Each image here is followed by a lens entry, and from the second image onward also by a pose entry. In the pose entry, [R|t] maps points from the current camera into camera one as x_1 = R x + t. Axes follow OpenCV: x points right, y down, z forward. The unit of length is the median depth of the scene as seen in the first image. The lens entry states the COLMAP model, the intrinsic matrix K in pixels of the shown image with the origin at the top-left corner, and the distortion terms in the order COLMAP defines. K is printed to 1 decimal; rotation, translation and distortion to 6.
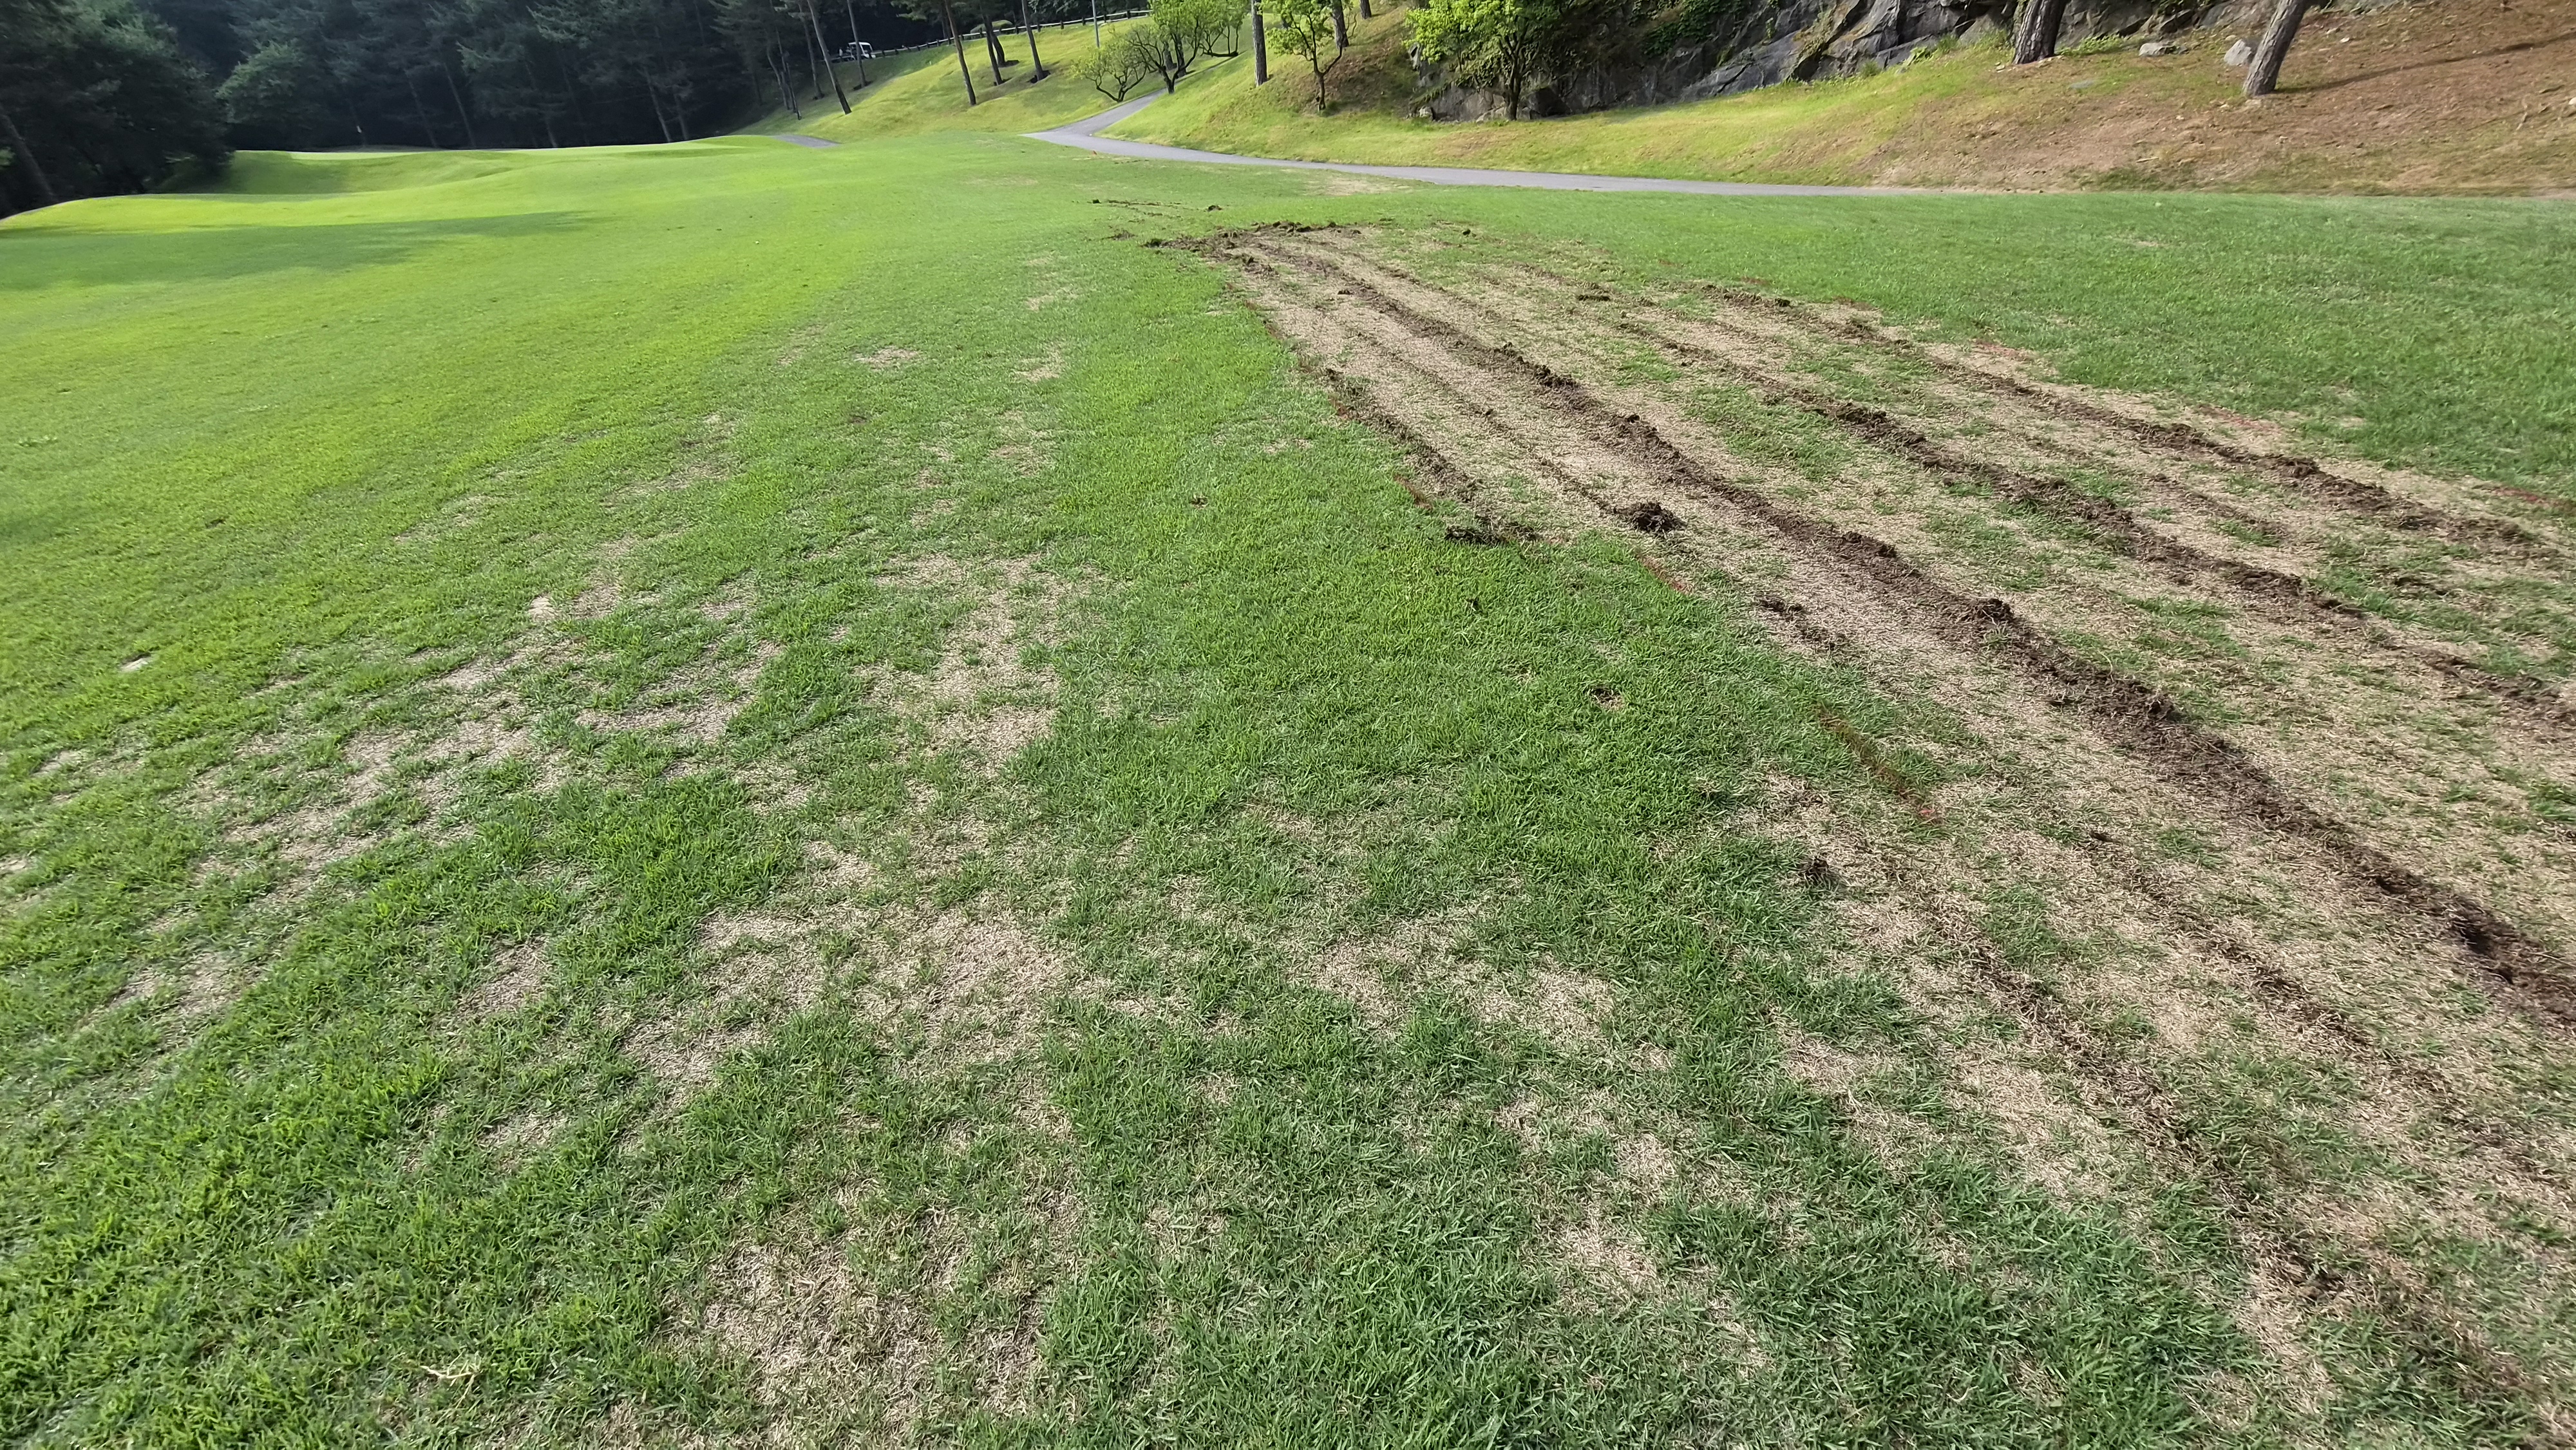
lens RADIAL K [[1060.4, 0, 1297.4], [0, 1060.4, 709.2], [0, 0, 1]] dist [-0.003233, -0.000954]
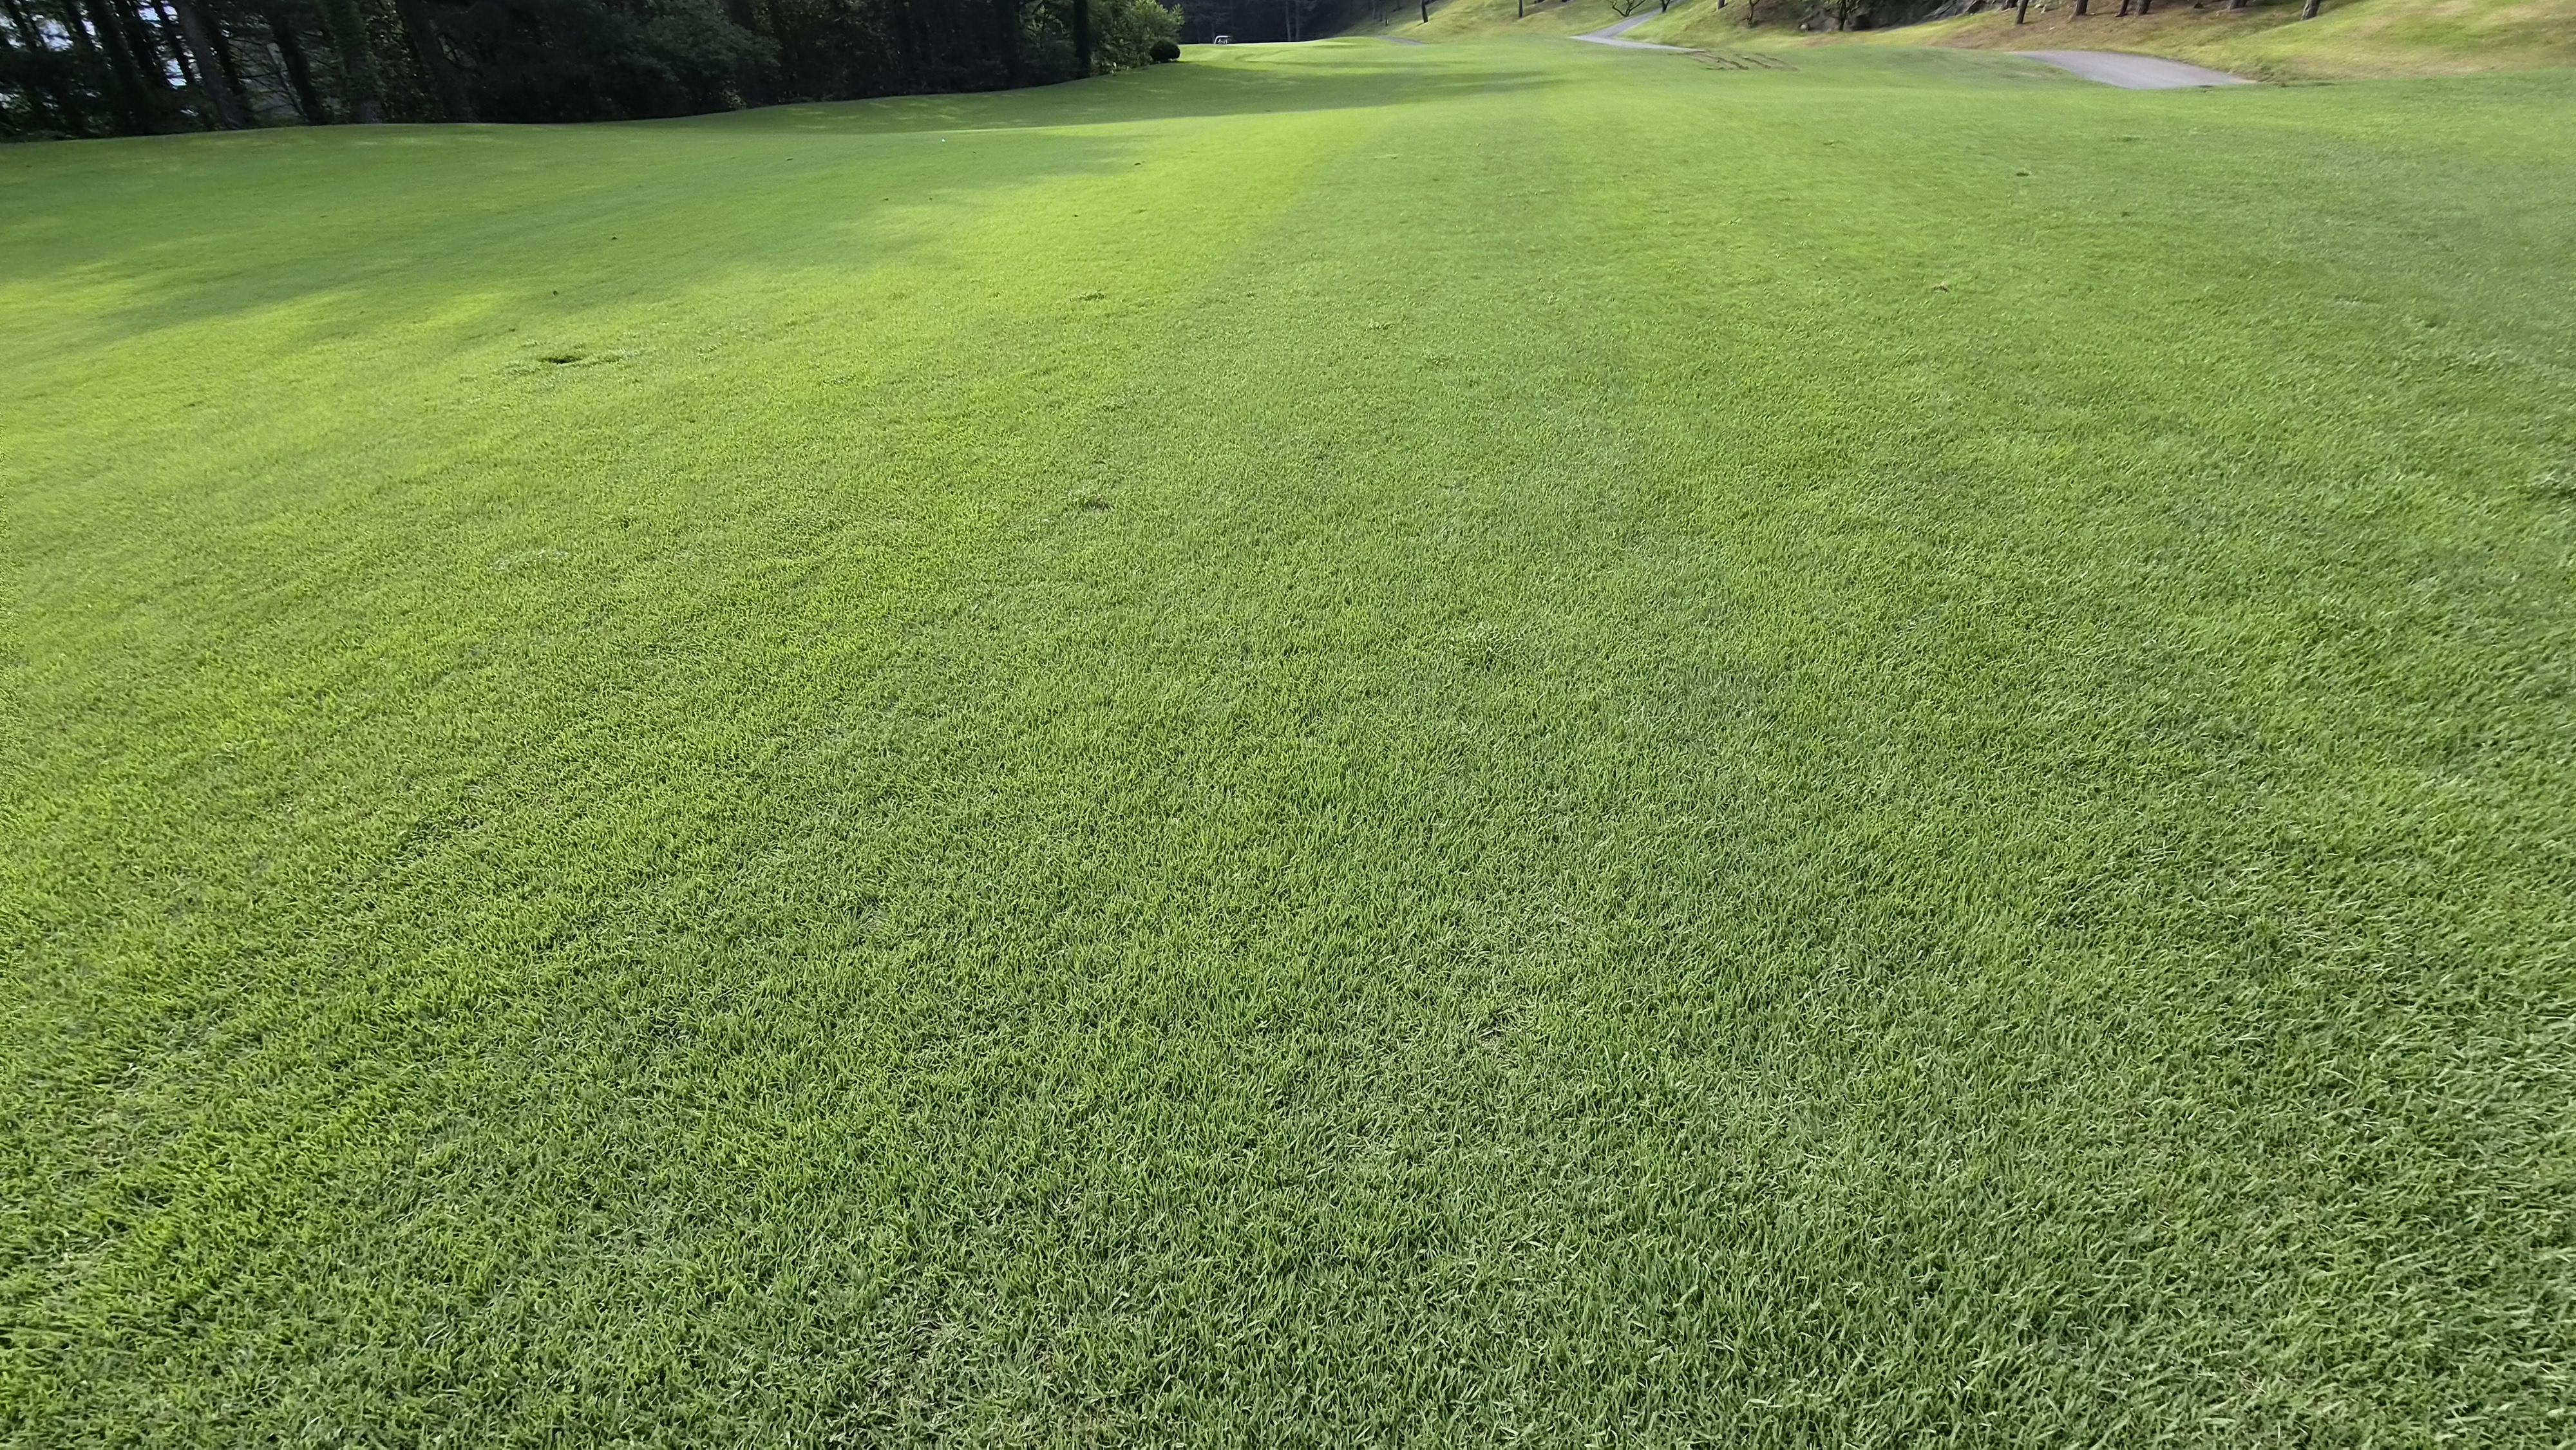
lens RADIAL K [[1060.4, 0, 1288.1], [0, 1060.4, 726.7], [0, 0, 1]] dist [-0.003233, -0.000954]
pose [[0.931459, 0.206160, -0.299804, 0.043050], [-0.182870, 0.977611, 0.104096, 0.317488], [0.314552, -0.042136, 0.948305, -0.570259]]
